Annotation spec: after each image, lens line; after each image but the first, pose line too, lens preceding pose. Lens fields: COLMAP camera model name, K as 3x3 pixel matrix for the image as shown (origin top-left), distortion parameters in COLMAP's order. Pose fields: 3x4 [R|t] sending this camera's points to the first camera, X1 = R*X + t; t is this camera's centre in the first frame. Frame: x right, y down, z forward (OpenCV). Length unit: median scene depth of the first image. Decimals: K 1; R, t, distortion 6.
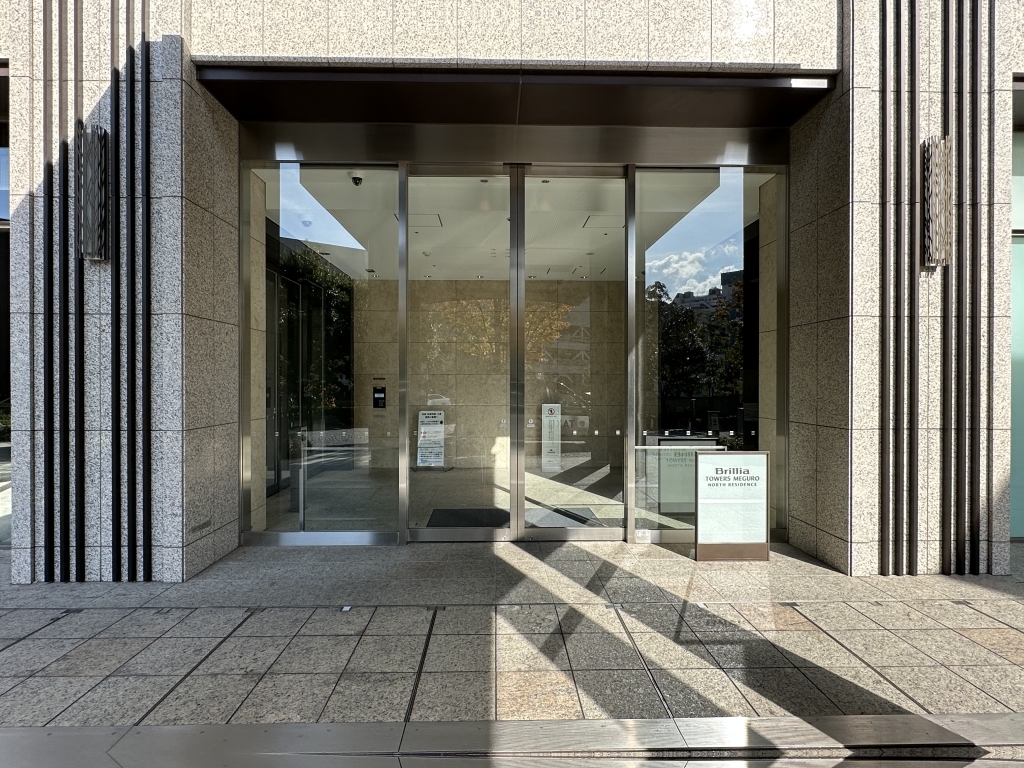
lens RADIAL K [[551.5, 0, 509.2], [0, 551.5, 383.4], [0, 0, 1]] dist [-0.001593, -0.000162]
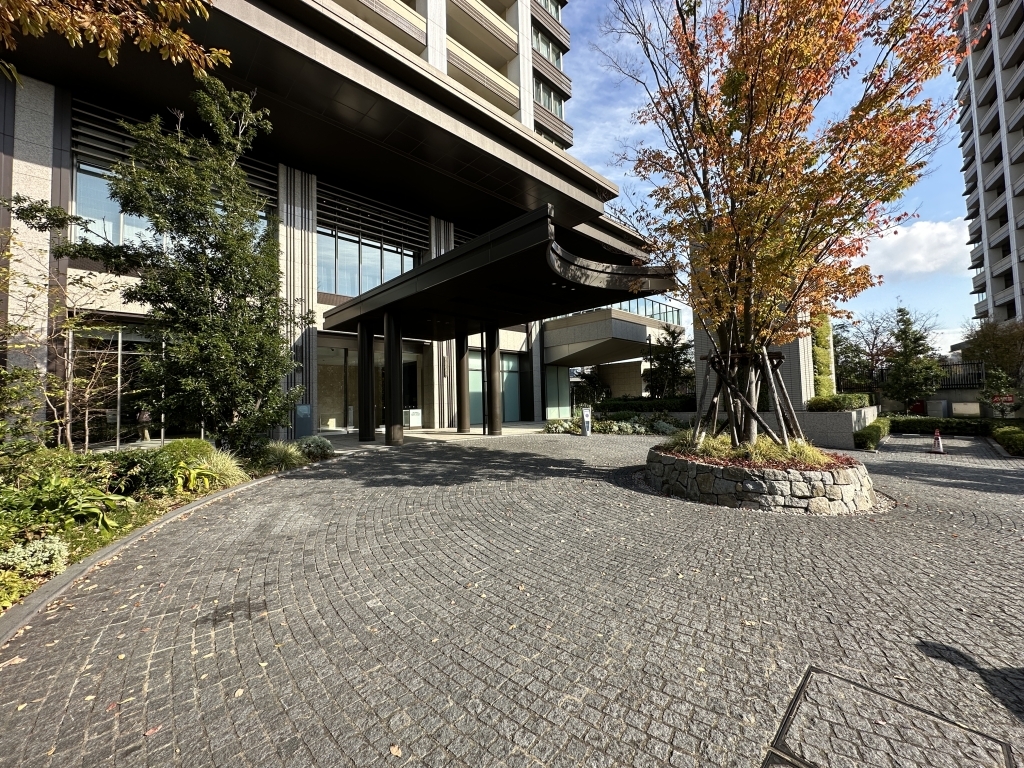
lens RADIAL K [[413.5, 0, 509.3], [0, 413.5, 384.7], [0, 0, 1]] dist [-0.001196, -0.000255]
pose [[0.737156, 0.014612, 0.675565, -1.701972], [0.026231, 0.998394, -0.050217, 0.118723], [-0.675213, 0.054739, 0.735589, -2.681264]]
